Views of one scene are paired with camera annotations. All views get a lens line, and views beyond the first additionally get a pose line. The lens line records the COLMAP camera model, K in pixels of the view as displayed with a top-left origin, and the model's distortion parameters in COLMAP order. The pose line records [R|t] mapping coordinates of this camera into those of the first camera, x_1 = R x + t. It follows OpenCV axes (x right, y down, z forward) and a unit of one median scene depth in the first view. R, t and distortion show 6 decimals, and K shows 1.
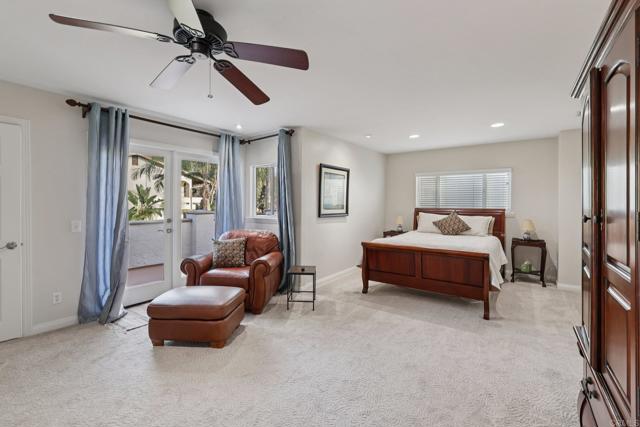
lens RADIAL K [[280.7, 0, 322.6], [0, 280.7, 198.0], [0, 0, 1]] dist [0.000689, 0.000453]
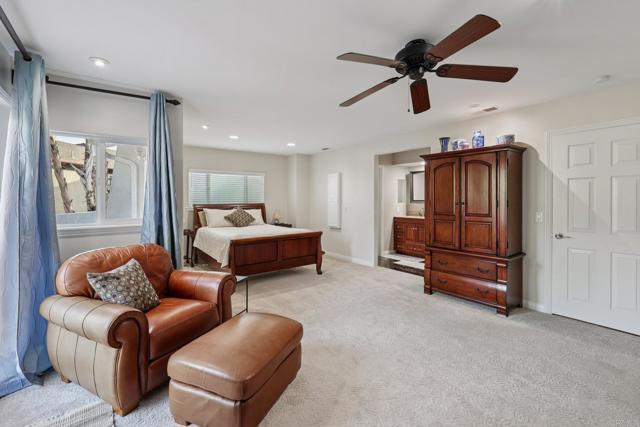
lens RADIAL K [[280.7, 0, 312.6], [0, 280.7, 197.6], [0, 0, 1]] dist [0.000689, 0.000453]
pose [[0.329557, -0.006079, 0.944116, -0.590892], [-0.000525, 0.999978, 0.006622, 0.004681], [-0.944136, -0.002678, 0.329546, 0.365765]]
